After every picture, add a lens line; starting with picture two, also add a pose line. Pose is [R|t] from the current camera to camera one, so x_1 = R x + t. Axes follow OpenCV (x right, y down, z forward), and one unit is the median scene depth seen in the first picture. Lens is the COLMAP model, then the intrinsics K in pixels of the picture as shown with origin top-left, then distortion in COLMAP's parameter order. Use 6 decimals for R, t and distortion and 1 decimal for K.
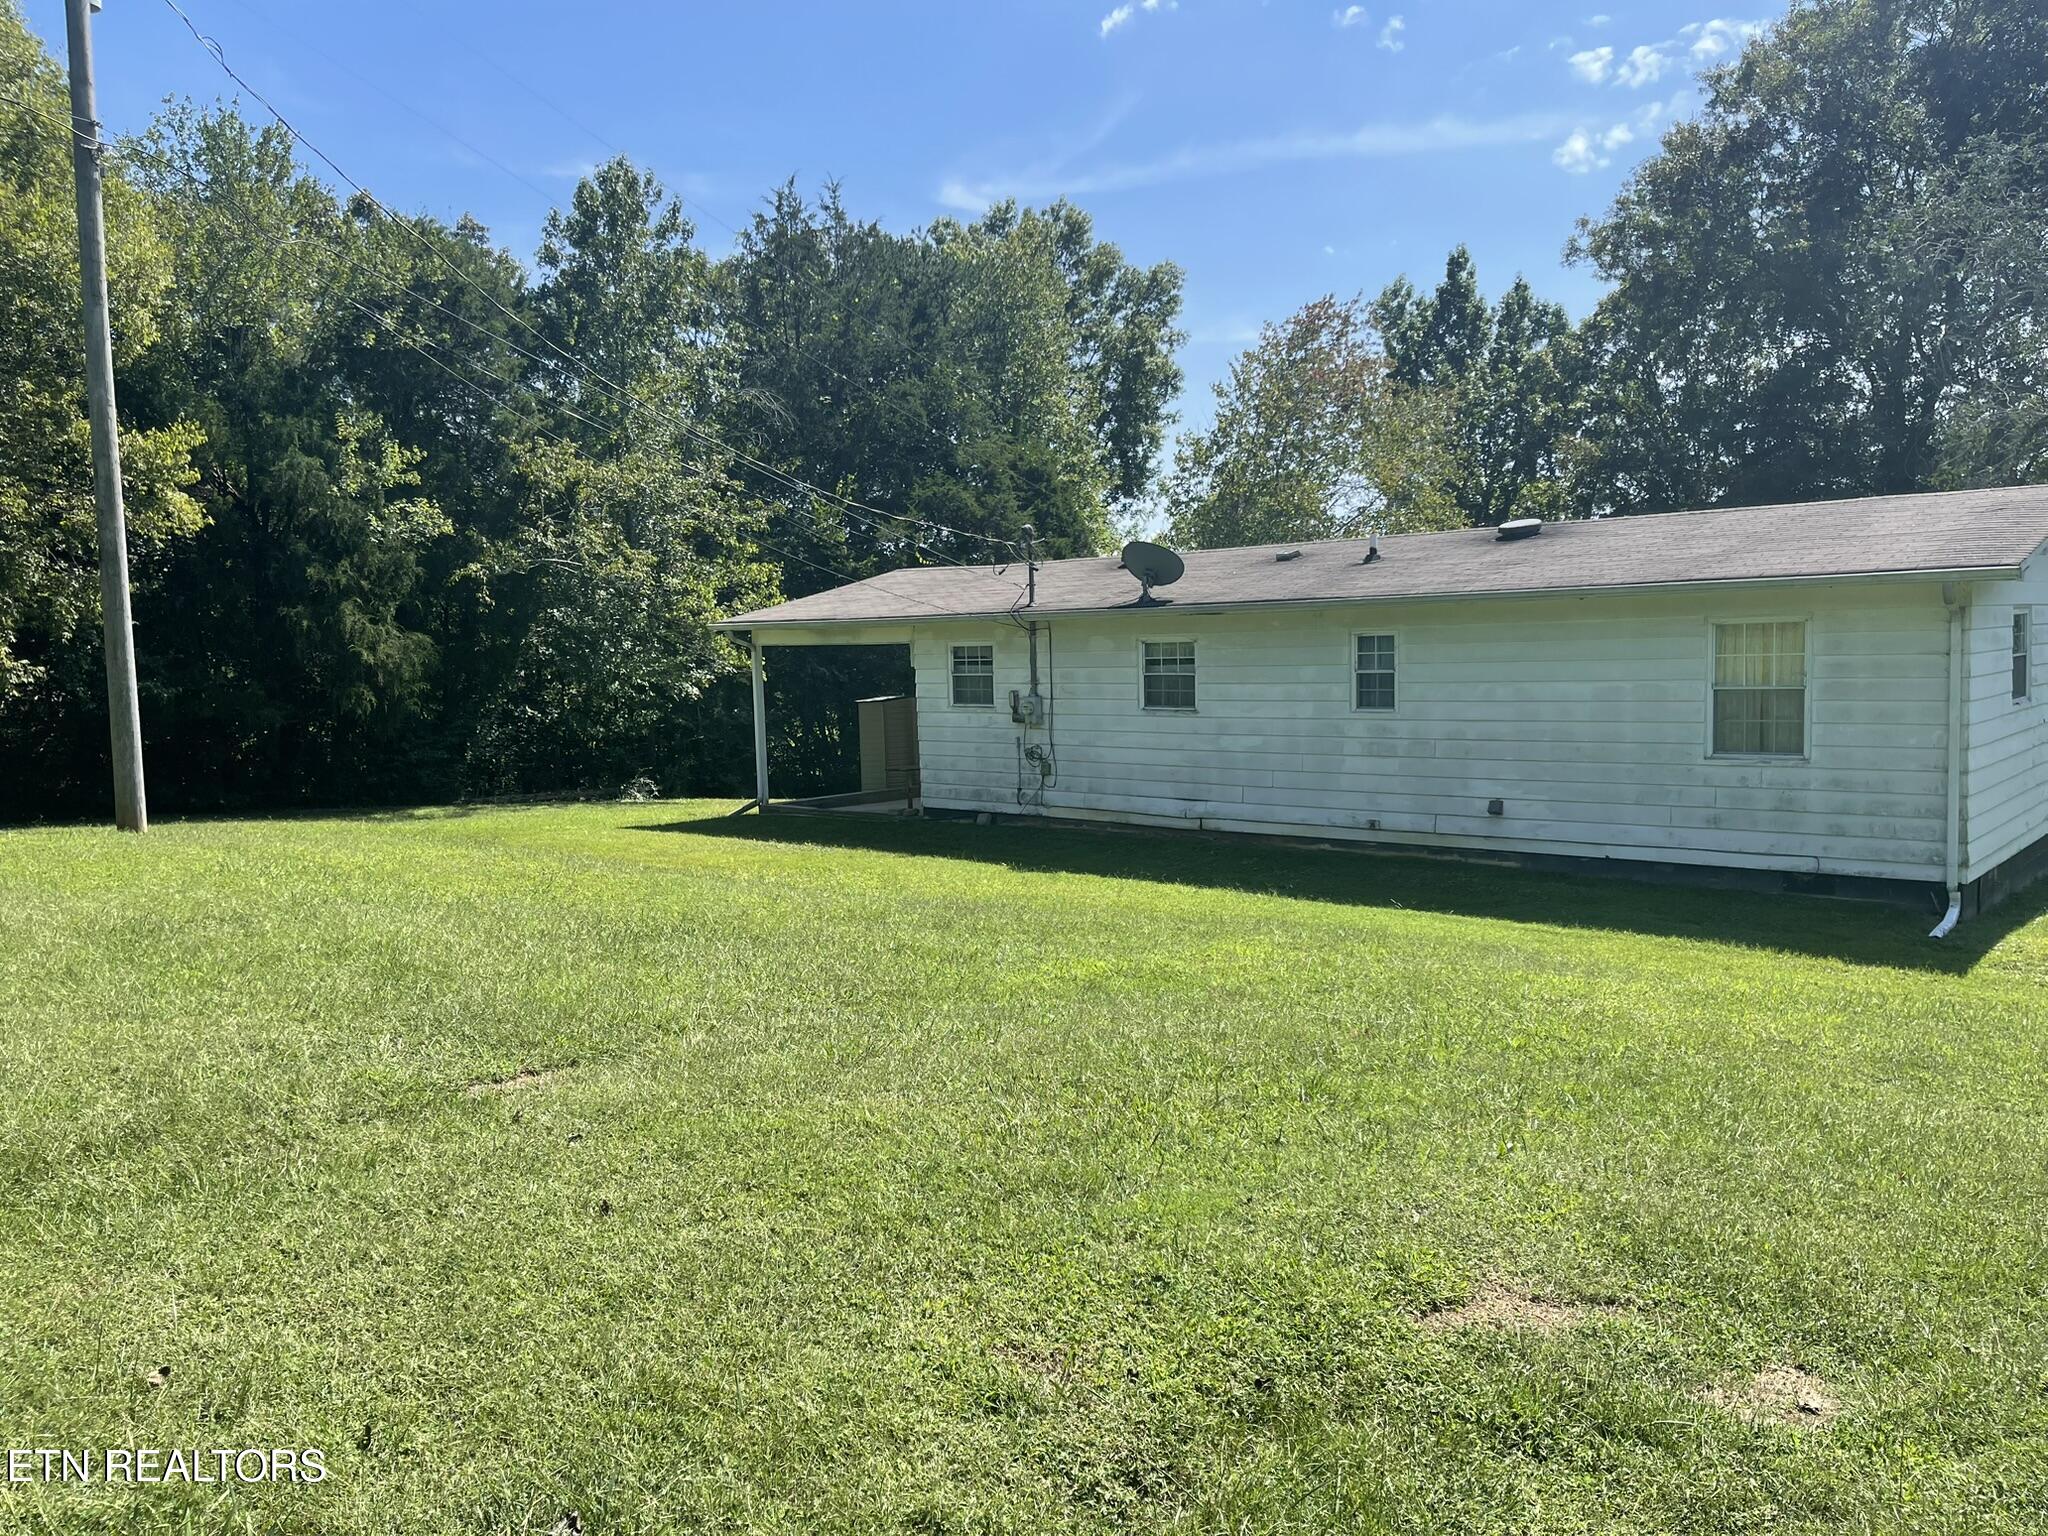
lens RADIAL K [[1524.7, 0, 1024.0], [0, 1524.7, 768.0], [0, 0, 1]] dist [0.064545, -0.095207]
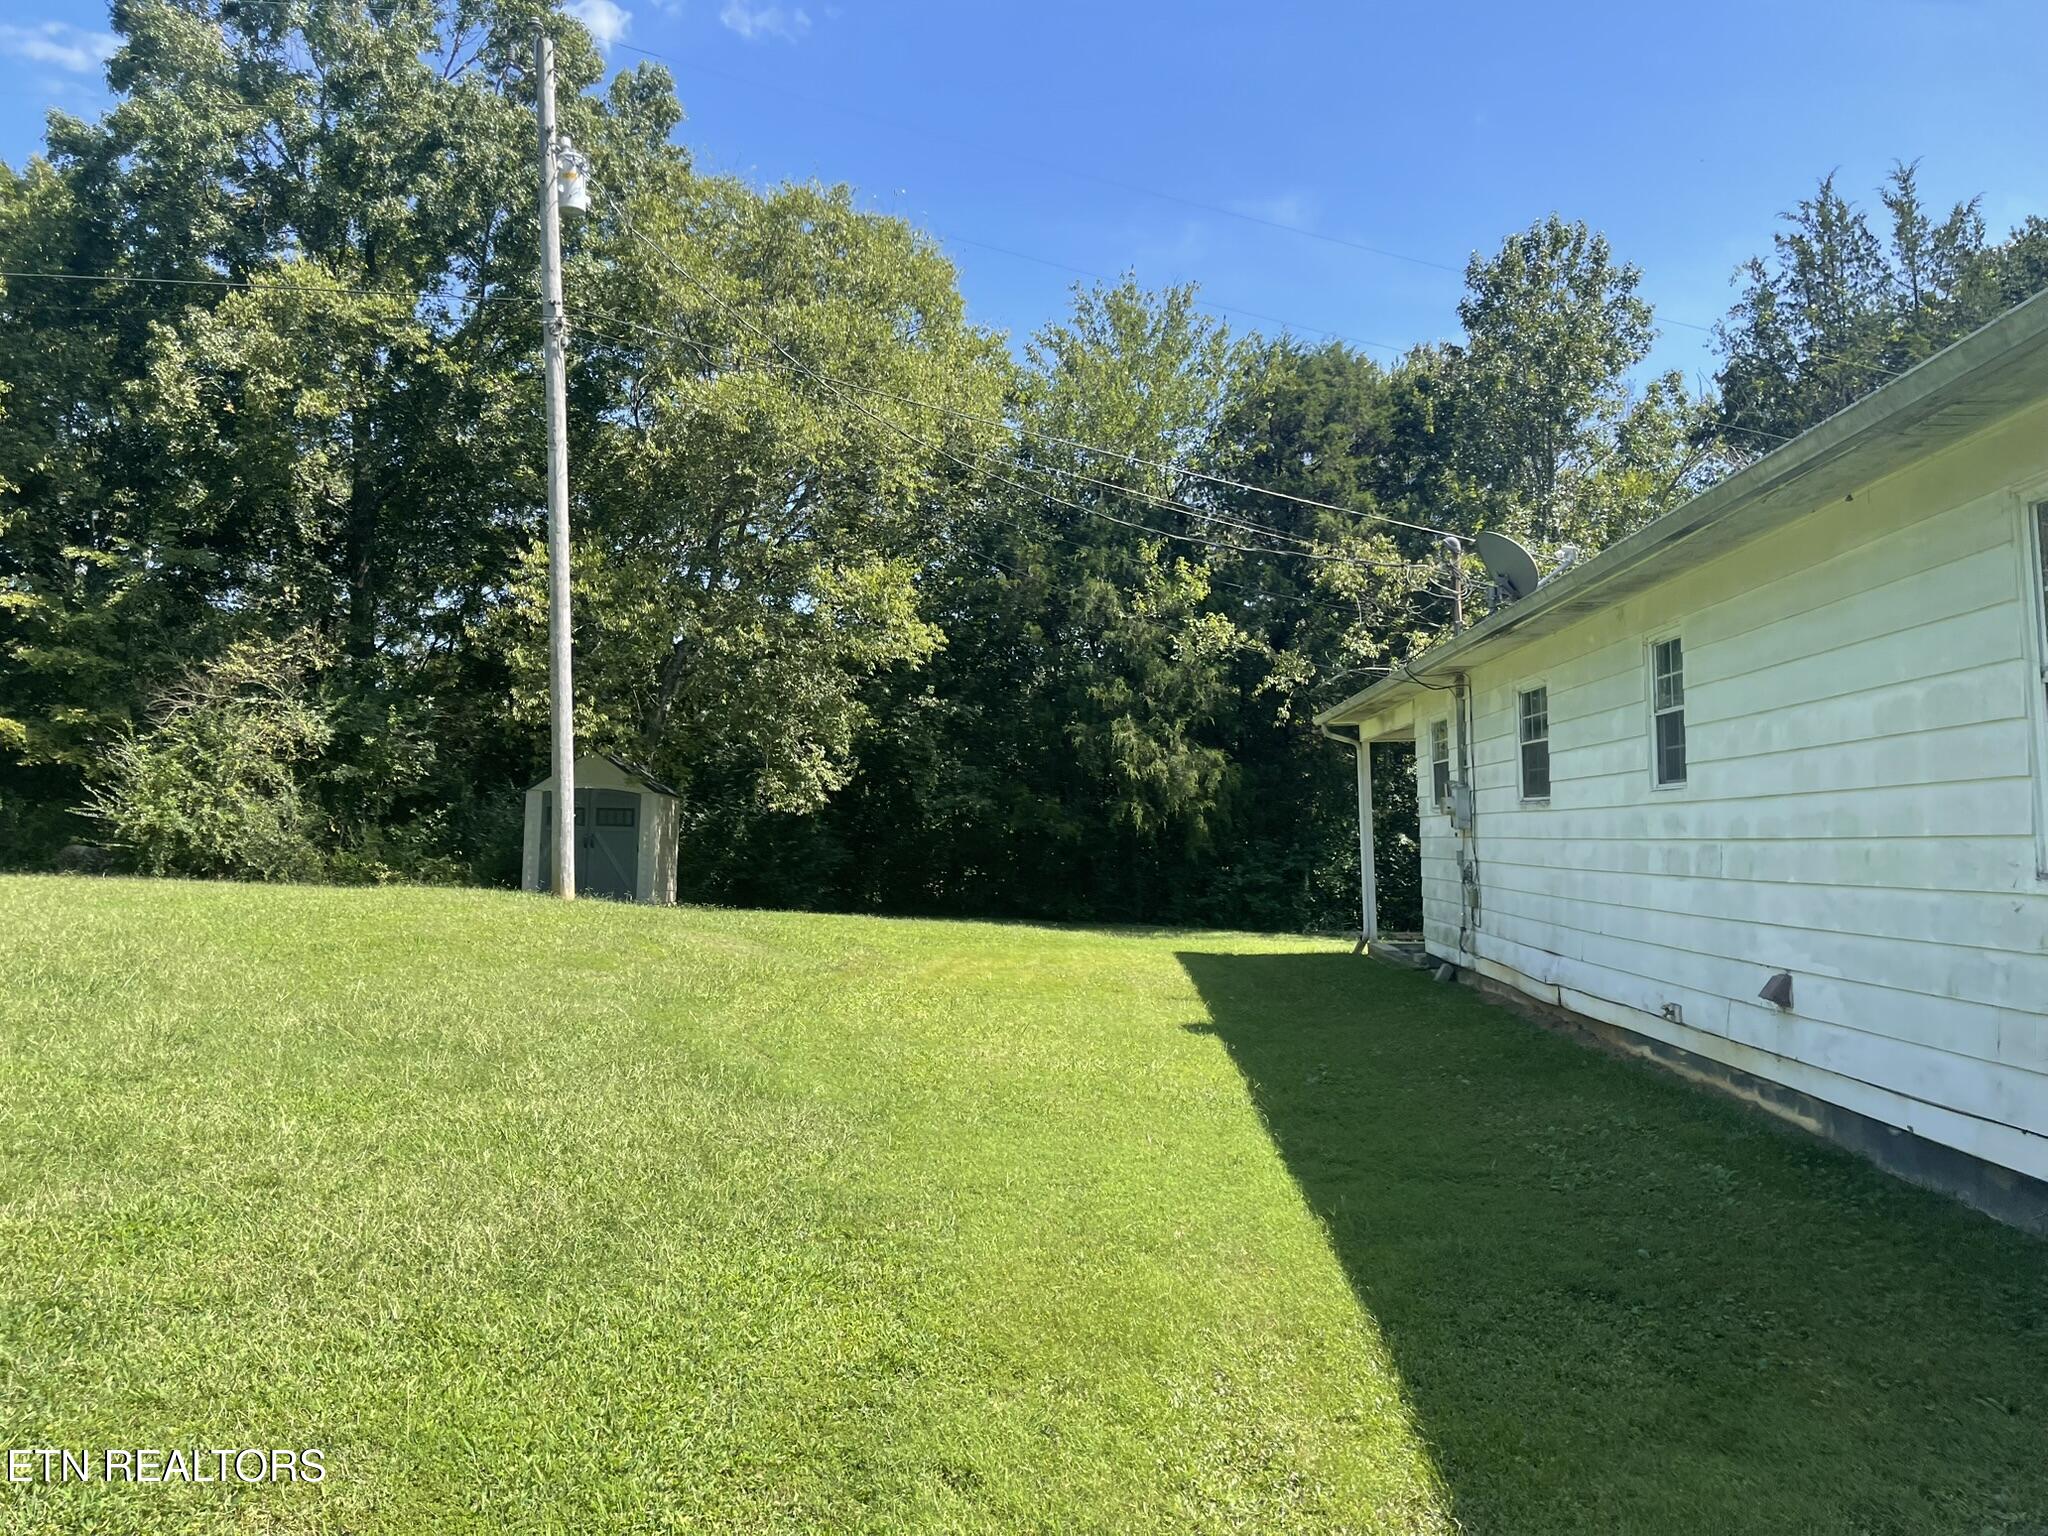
lens RADIAL K [[1537.5, 0, 1023.9], [0, 1537.5, 758.0], [0, 0, 1]] dist [0.091228, -0.114173]
pose [[0.622534, -0.021857, -0.782287, 0.409152], [-0.069054, 0.994177, -0.082729, 0.008953], [0.779540, 0.105522, 0.617400, 0.417223]]
